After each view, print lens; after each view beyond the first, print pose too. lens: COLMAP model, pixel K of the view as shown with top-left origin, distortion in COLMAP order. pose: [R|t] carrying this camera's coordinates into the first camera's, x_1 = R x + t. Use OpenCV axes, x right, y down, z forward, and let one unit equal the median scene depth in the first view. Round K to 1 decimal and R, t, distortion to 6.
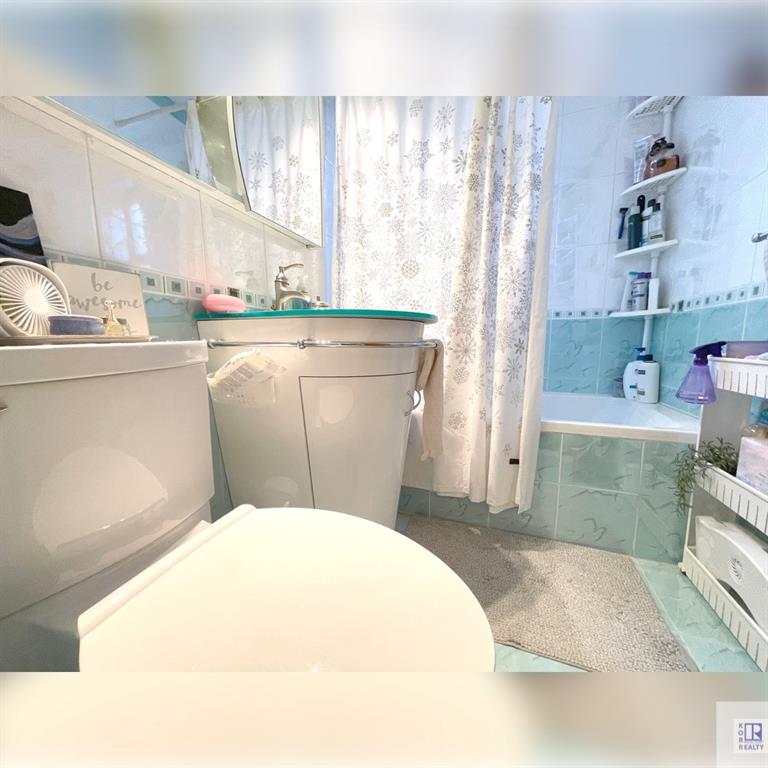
lens RADIAL K [[310.8, 0, 381.9], [0, 310.8, 382.8], [0, 0, 1]] dist [-0.002312, 0.000910]
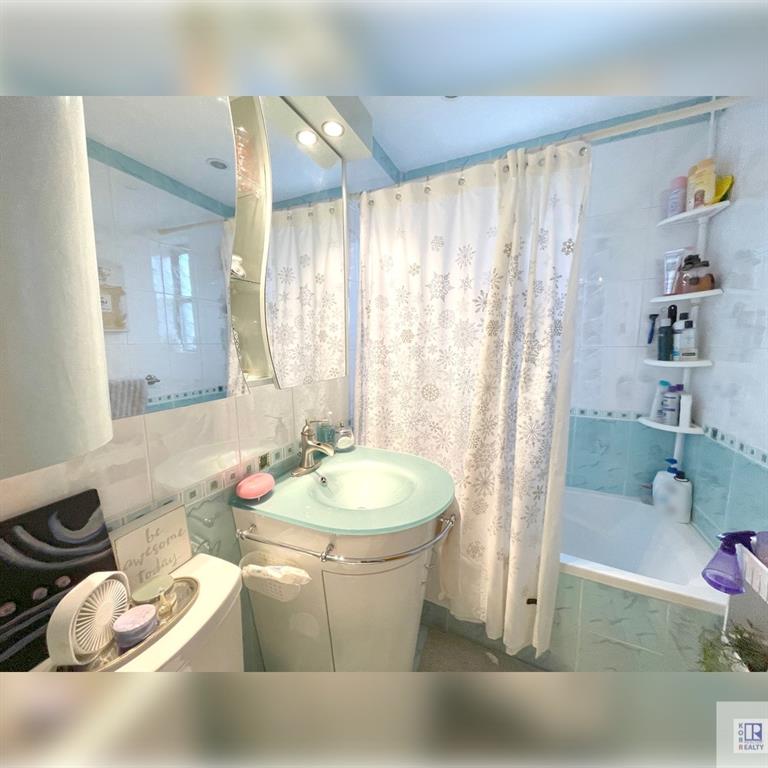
lens RADIAL K [[310.8, 0, 381.9], [0, 310.8, 382.8], [0, 0, 1]] dist [-0.002312, 0.000910]
pose [[0.997020, 0.009353, -0.076578, 0.010472], [-0.009324, 0.999956, 0.000735, -0.416653], [0.076582, -0.000019, 0.997063, -0.037593]]
